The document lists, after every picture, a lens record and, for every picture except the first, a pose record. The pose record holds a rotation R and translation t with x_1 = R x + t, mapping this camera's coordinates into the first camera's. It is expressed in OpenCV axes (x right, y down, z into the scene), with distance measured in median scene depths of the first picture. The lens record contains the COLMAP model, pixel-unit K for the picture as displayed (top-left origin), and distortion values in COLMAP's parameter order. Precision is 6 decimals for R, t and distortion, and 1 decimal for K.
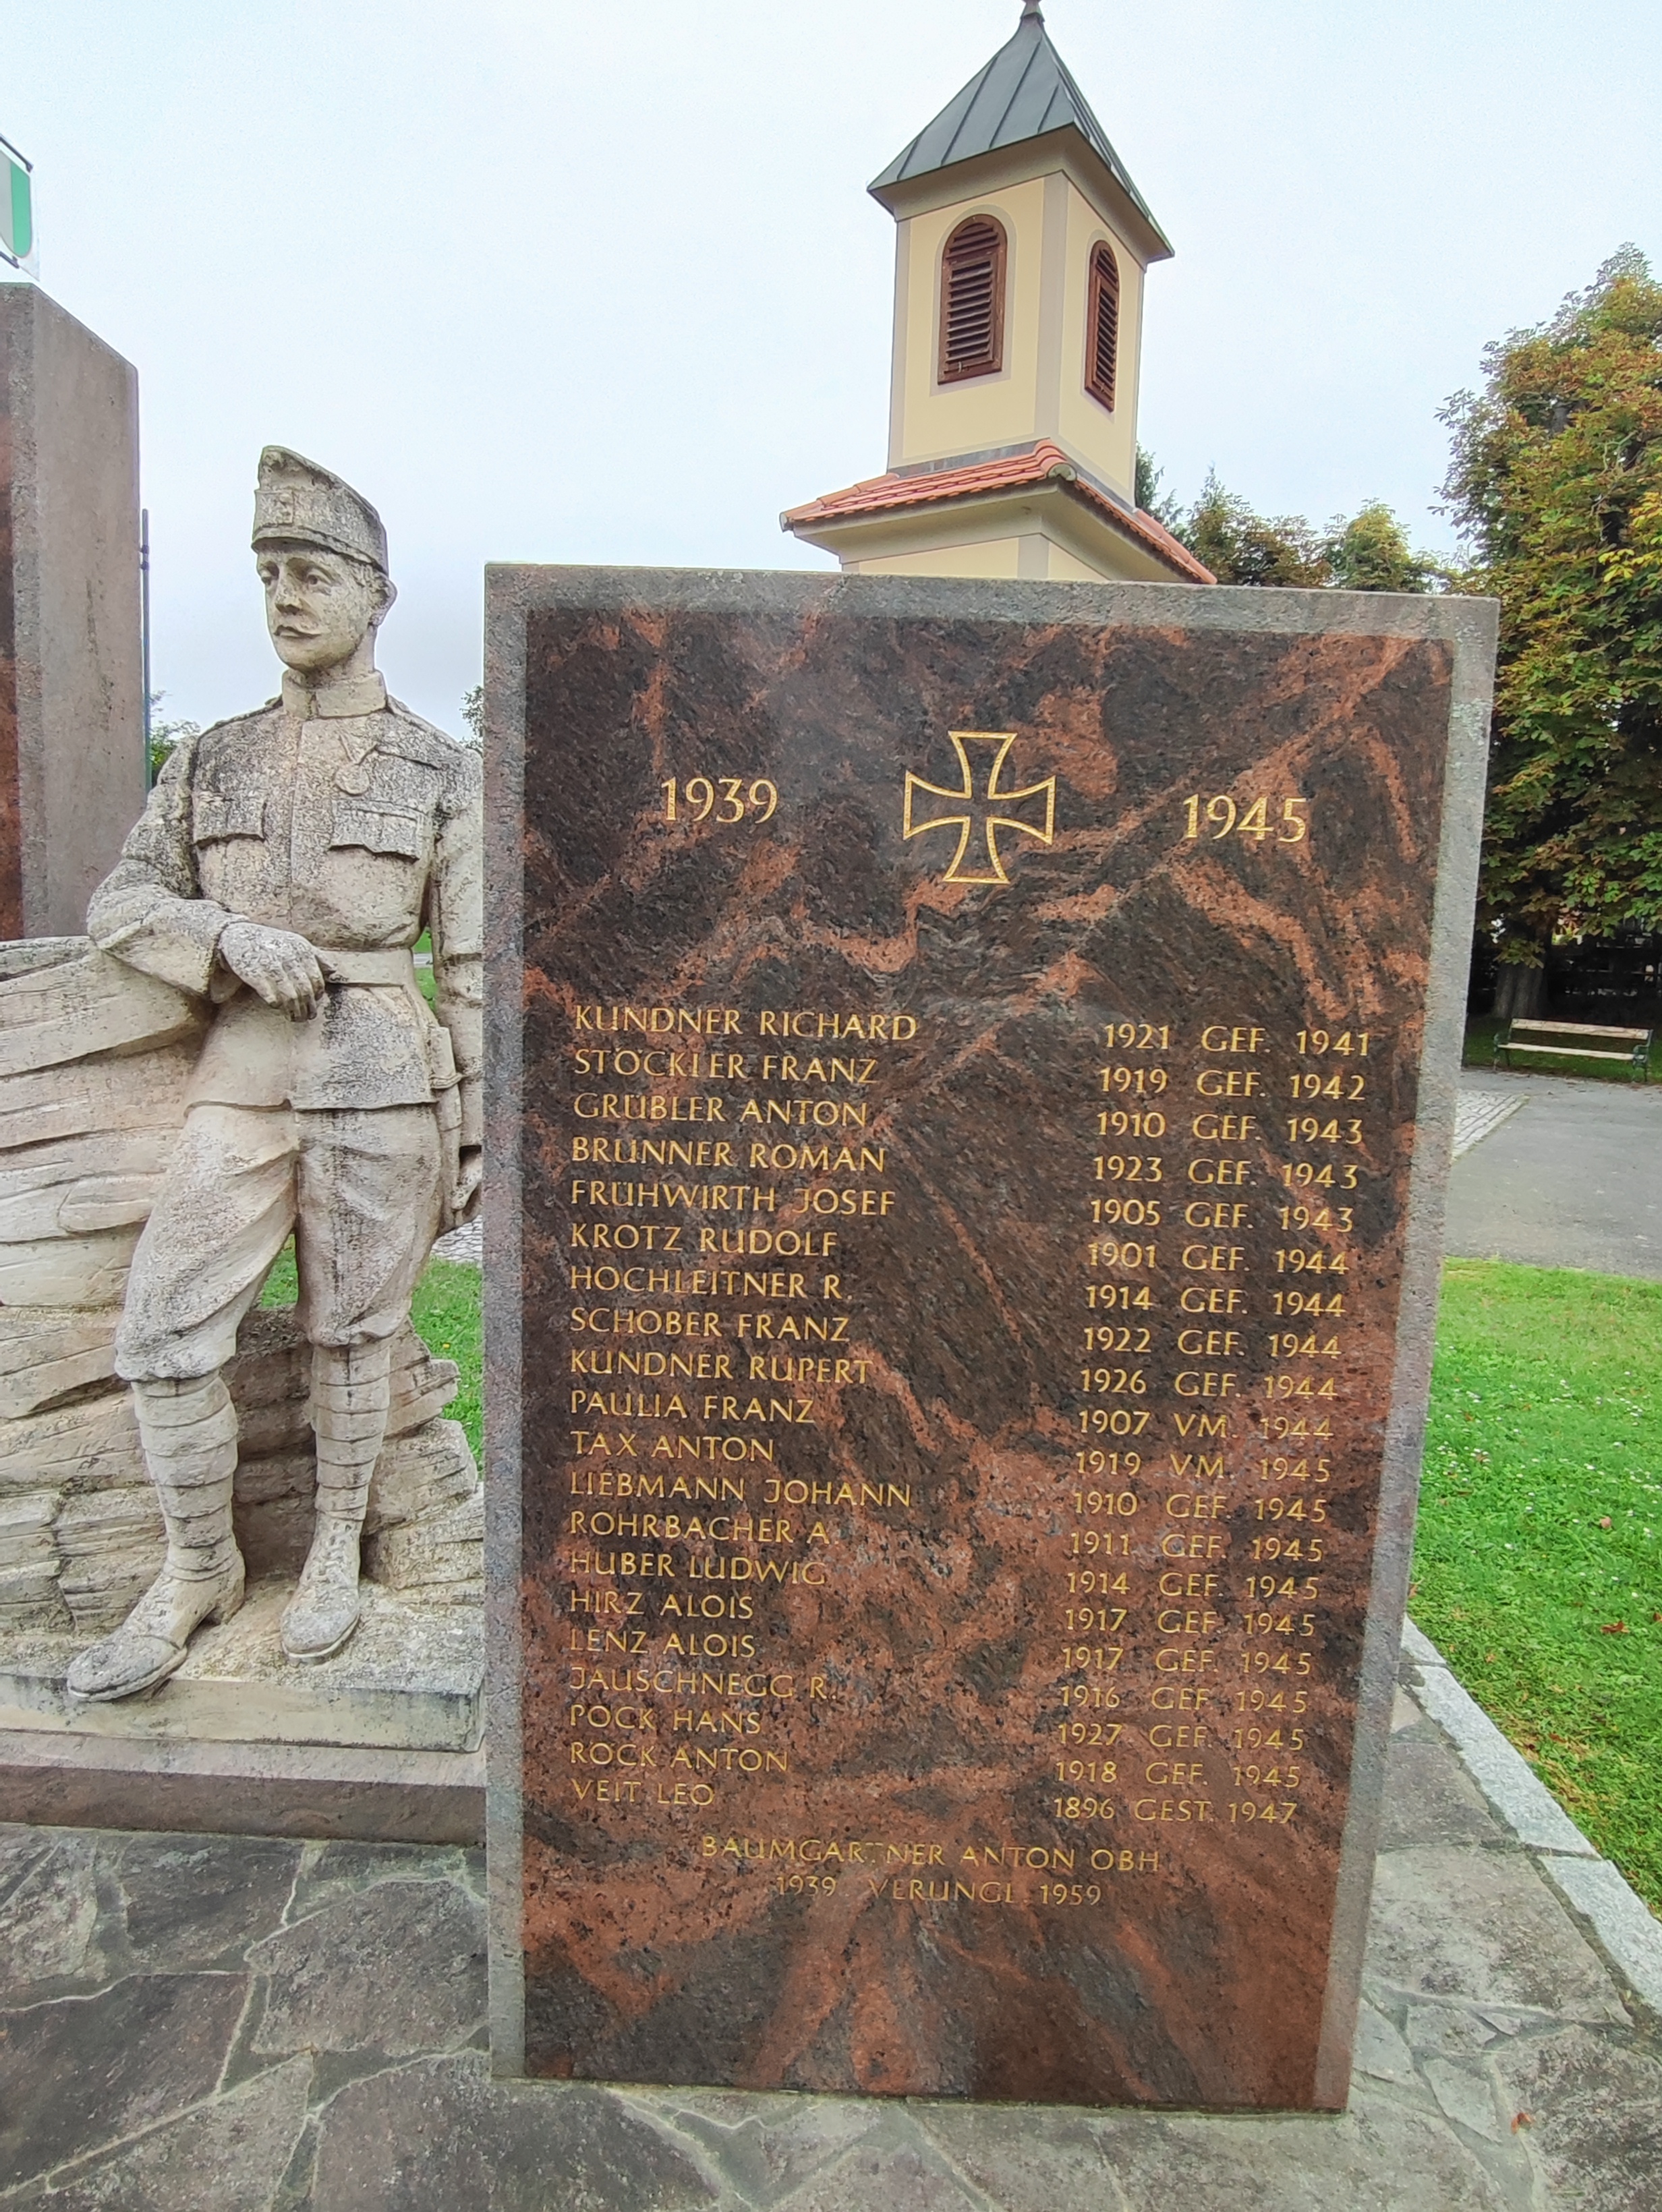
lens RADIAL K [[1305.6, 0, 832.7], [0, 1305.6, 1094.5], [0, 0, 1]] dist [-0.044552, 0.001150]
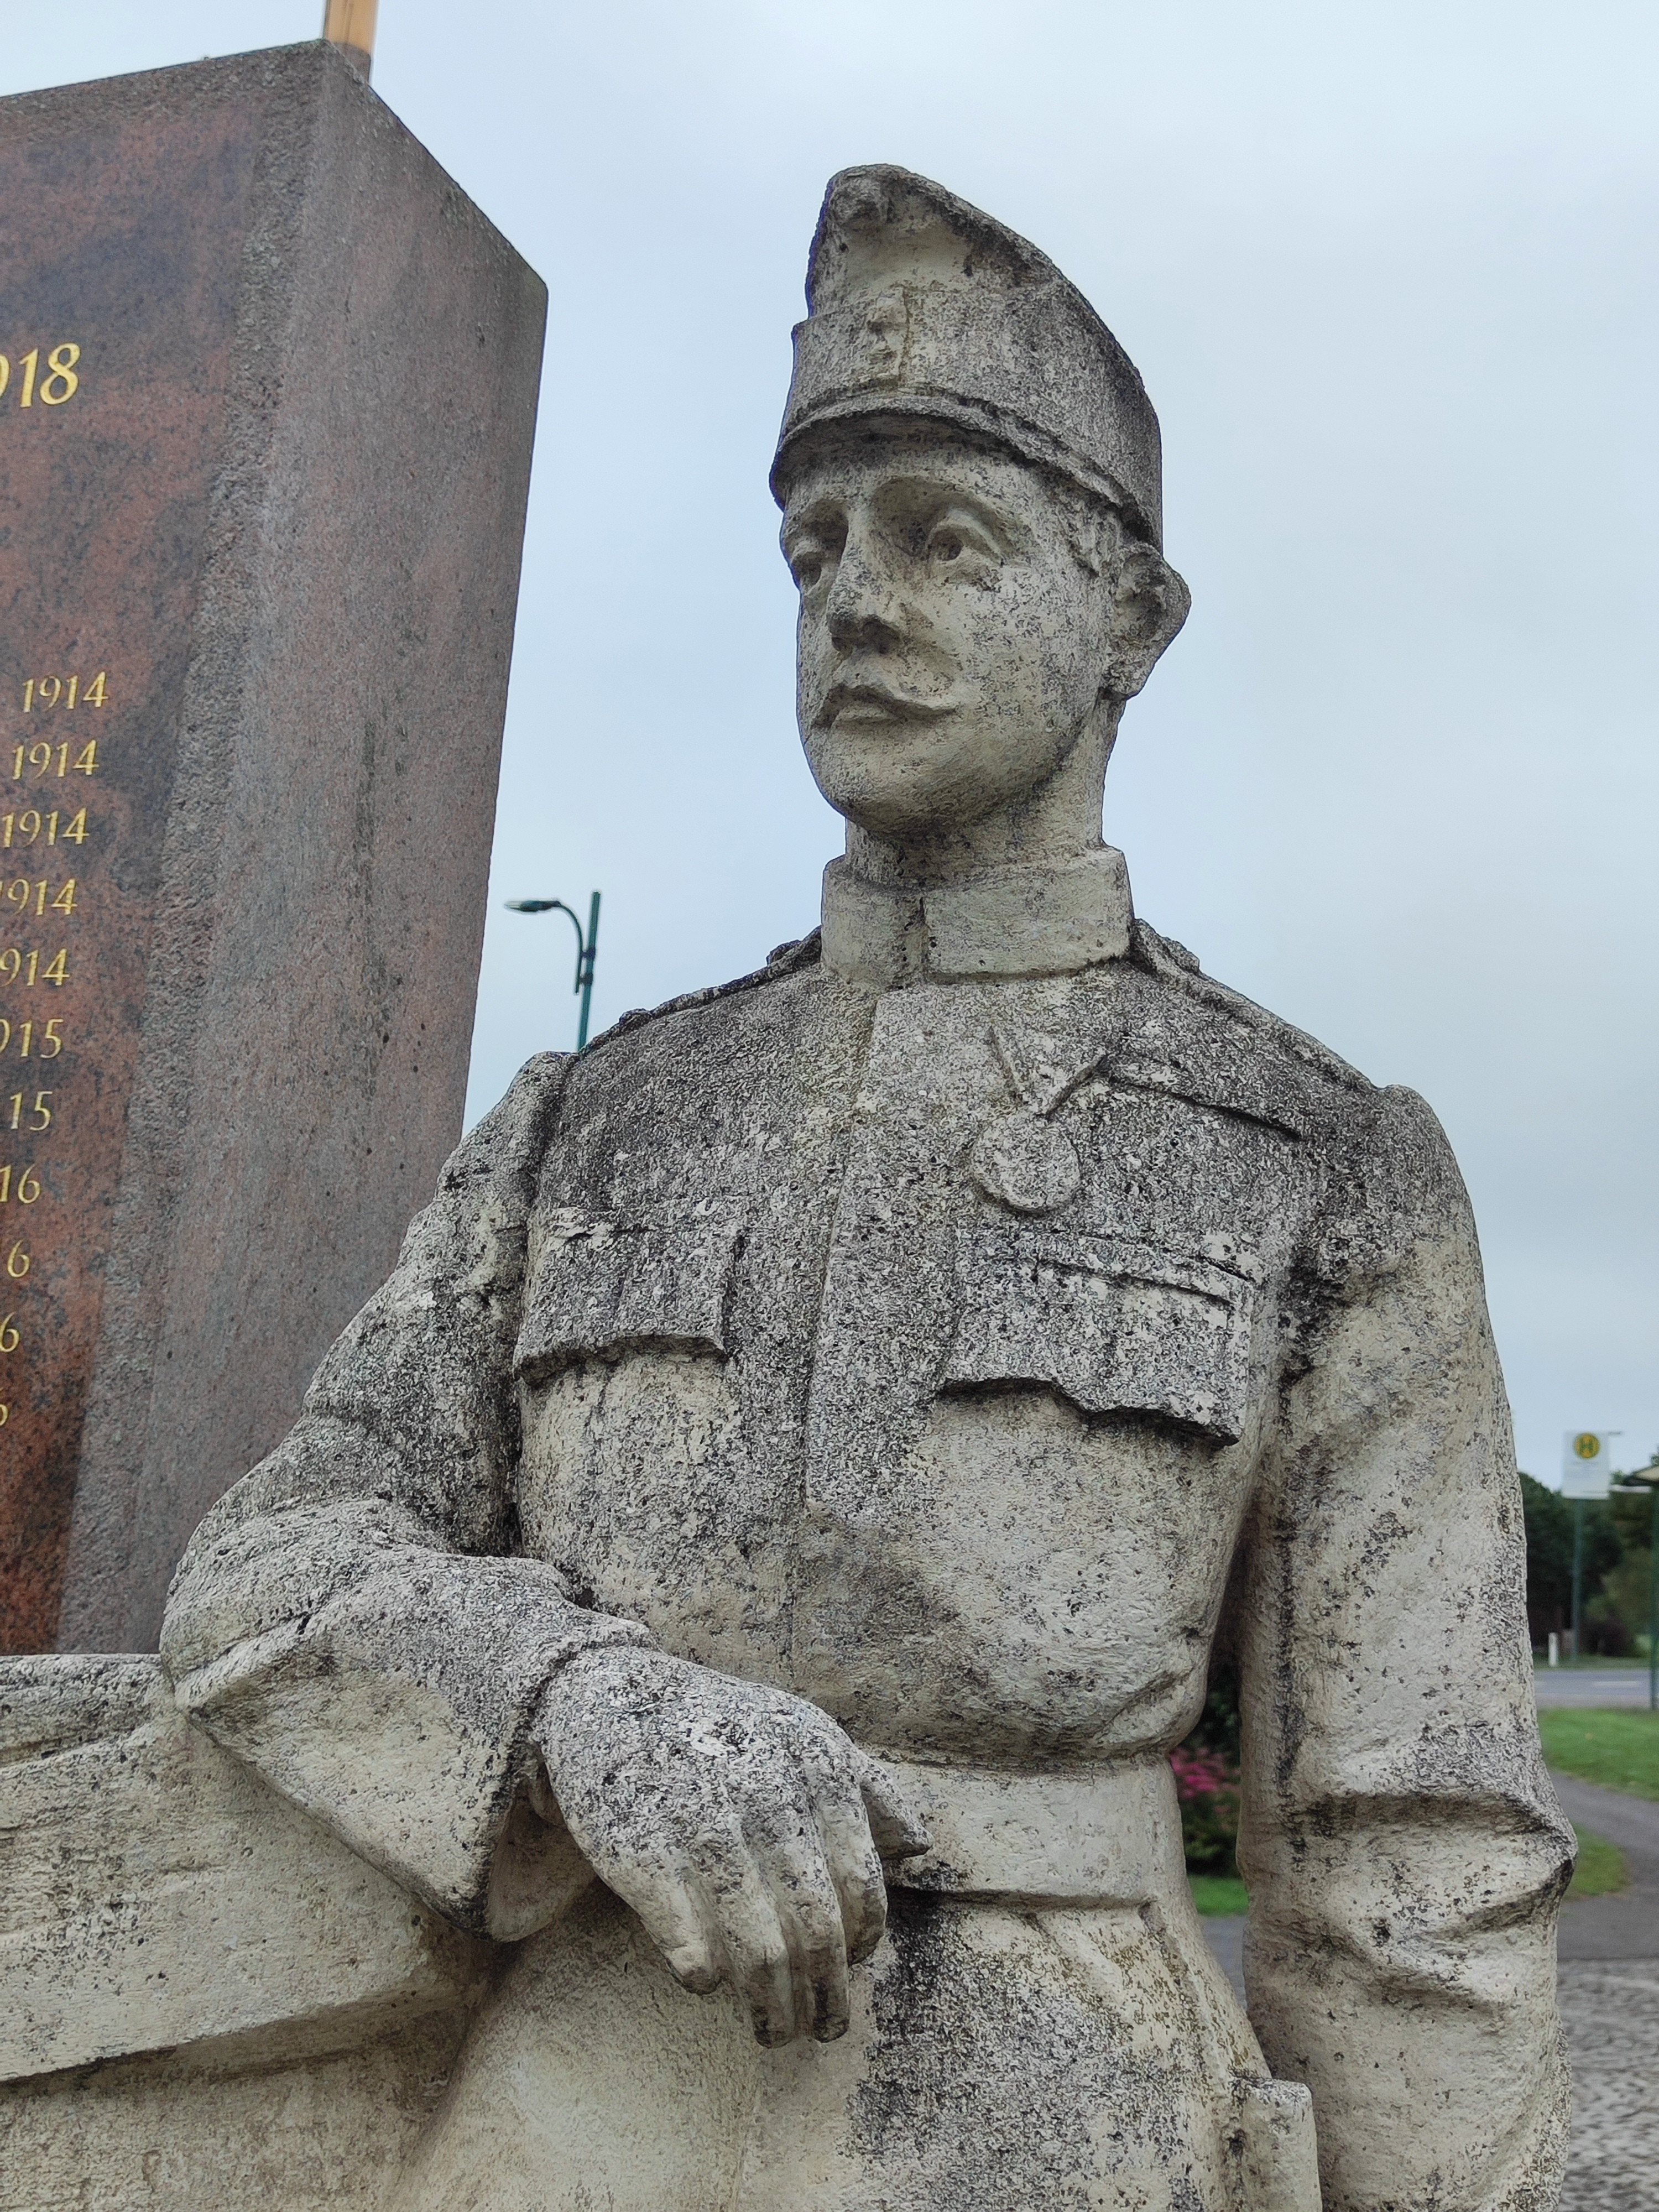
lens RADIAL K [[2432.3, 0, 829.0], [0, 2432.3, 1076.6], [0, 0, 1]] dist [0.061514, -0.211845]
pose [[0.932867, -0.034798, -0.358536, -0.211885], [-0.089262, 0.941950, -0.323669, -0.078228], [0.348986, 0.333944, 0.875608, 0.488704]]
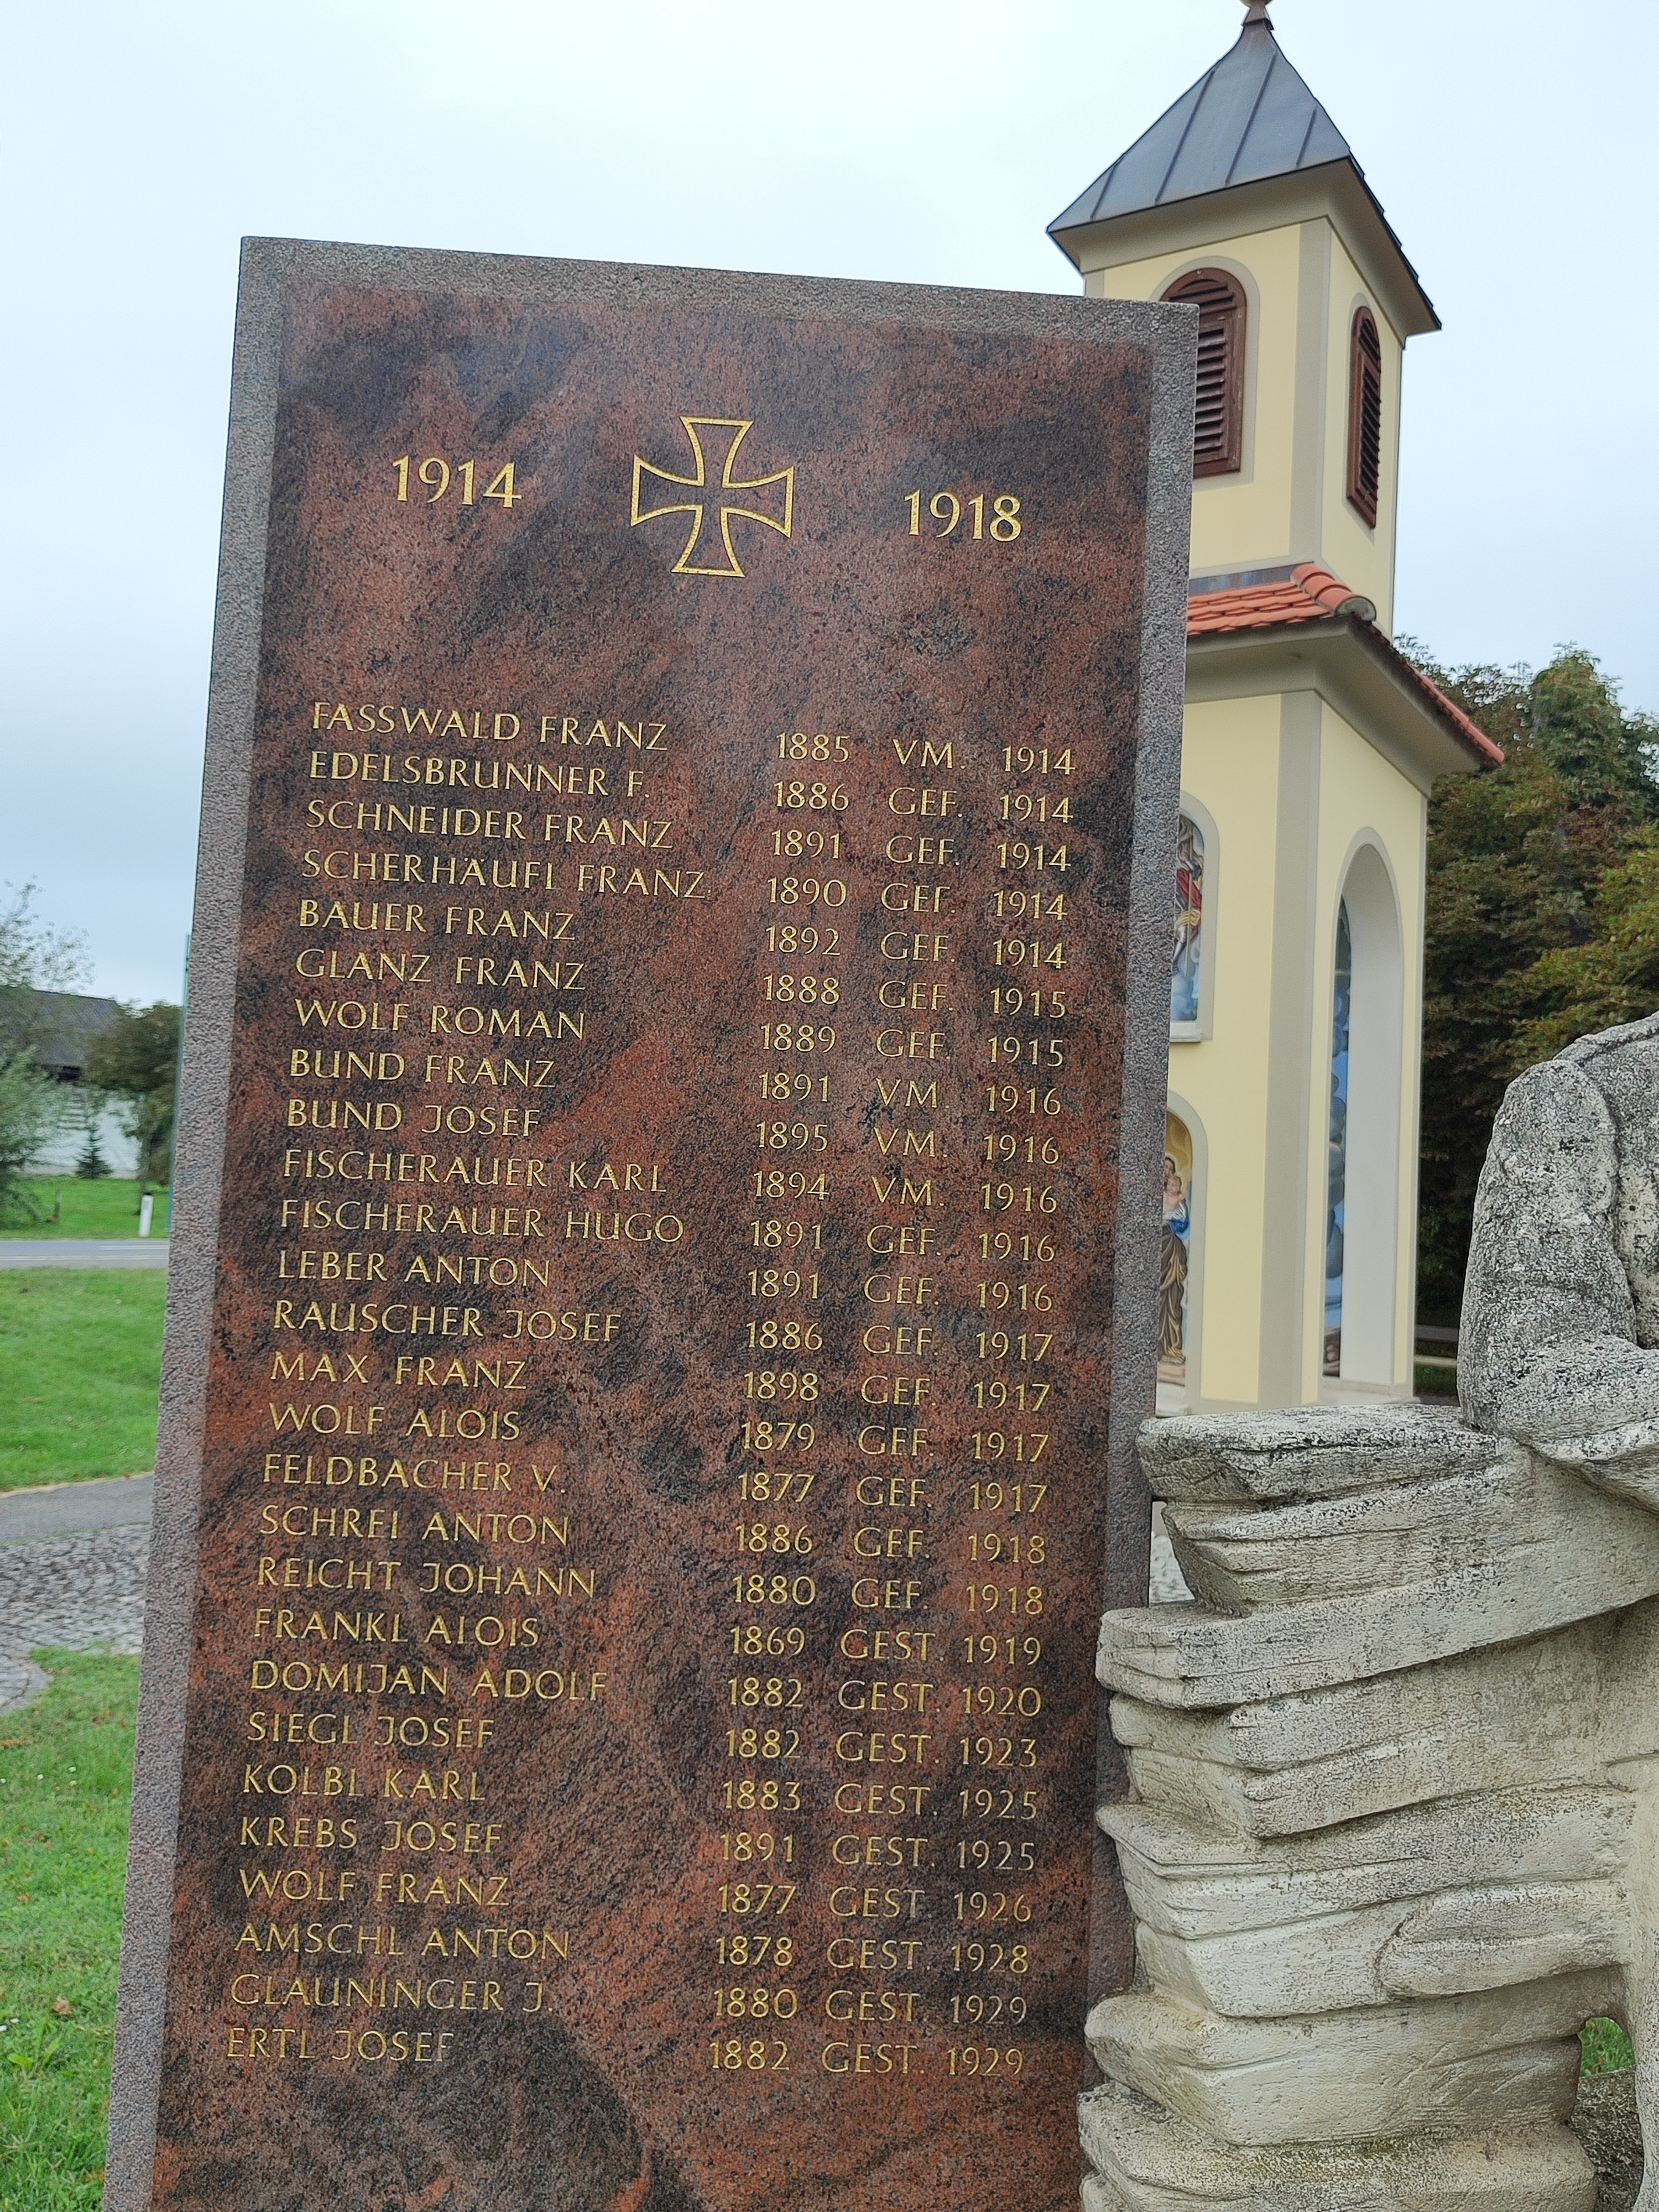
lens RADIAL K [[1868.6, 0, 829.5], [0, 1868.6, 1106.0], [0, 0, 1]] dist [0.053537, -0.121500]
pose [[0.998804, 0.020039, 0.044599, -0.881104], [-0.011722, 0.983693, -0.179471, -0.109827], [-0.047468, 0.178733, 0.982752, 0.207307]]
